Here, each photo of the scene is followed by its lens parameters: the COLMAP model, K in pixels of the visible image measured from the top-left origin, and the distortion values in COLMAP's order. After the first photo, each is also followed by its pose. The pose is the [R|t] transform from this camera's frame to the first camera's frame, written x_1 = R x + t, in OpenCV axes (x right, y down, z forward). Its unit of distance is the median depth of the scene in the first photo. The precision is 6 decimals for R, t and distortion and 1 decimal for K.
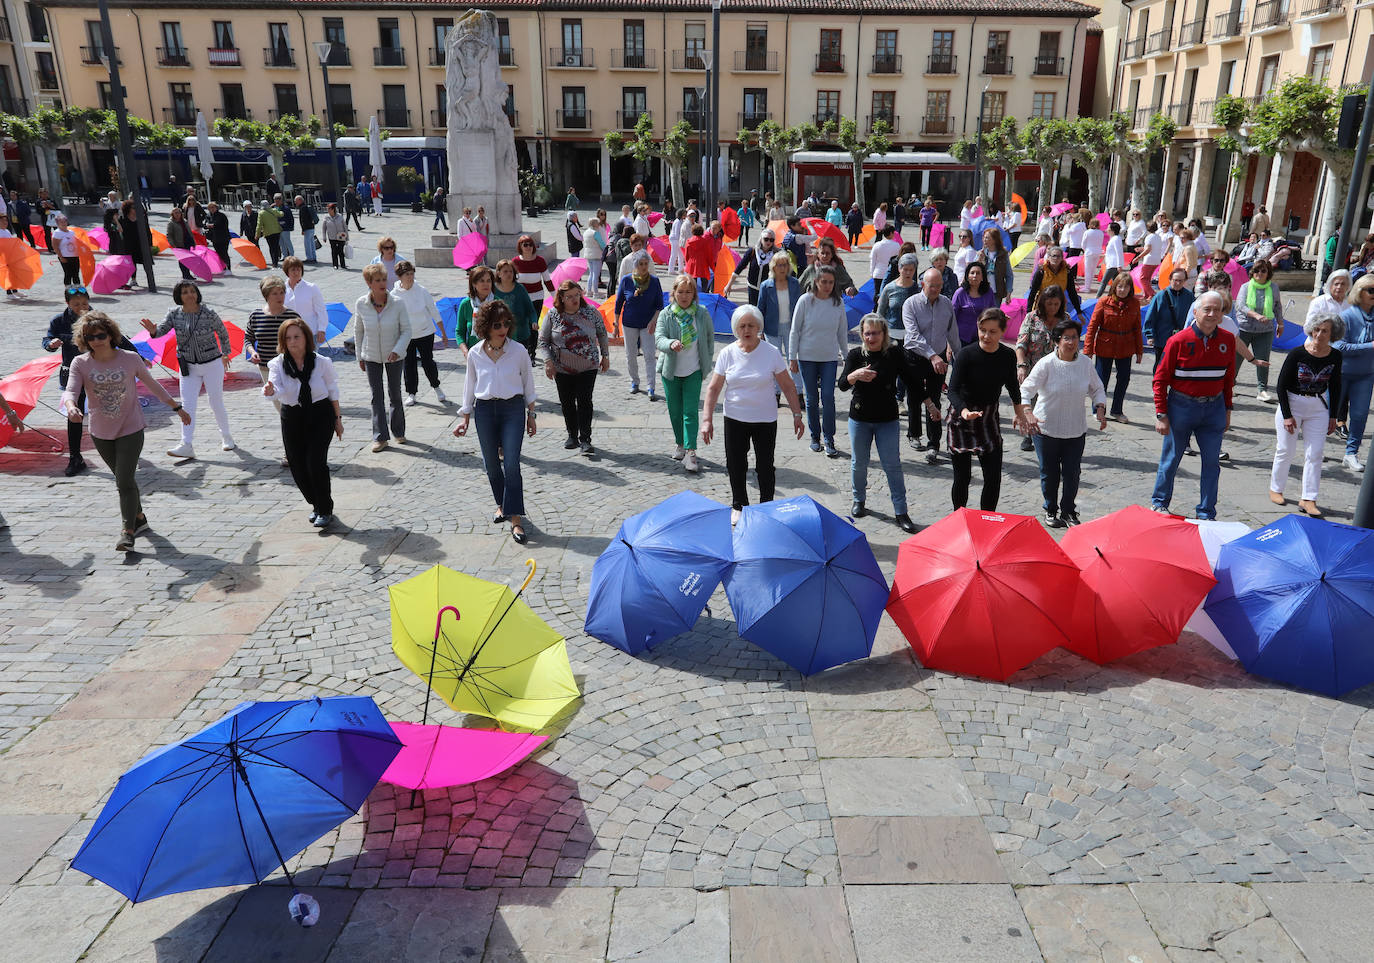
lens RADIAL K [[984.2, 0, 706.3], [0, 984.2, 491.1], [0, 0, 1]] dist [-0.039166, 0.029495]
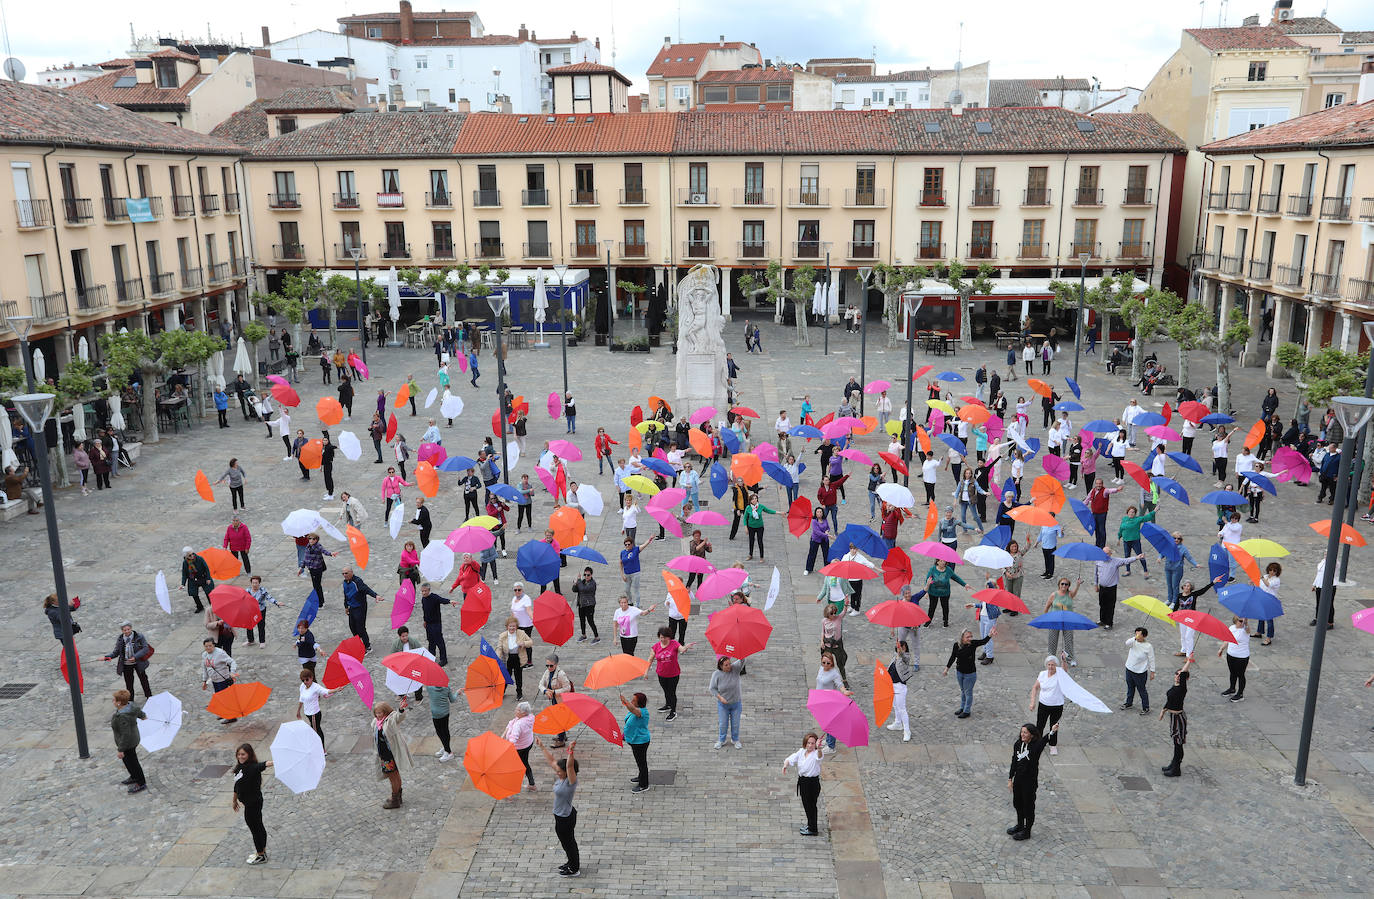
lens RADIAL K [[1080.0, 0, 692.5], [0, 1080.0, 452.1], [0, 0, 1]] dist [-0.018519, 0.062289]
pose [[0.998367, -0.002157, -0.057084, -0.075045], [-0.002529, 0.996639, -0.081879, -0.053698], [0.057069, 0.081890, 0.995006, -0.199372]]
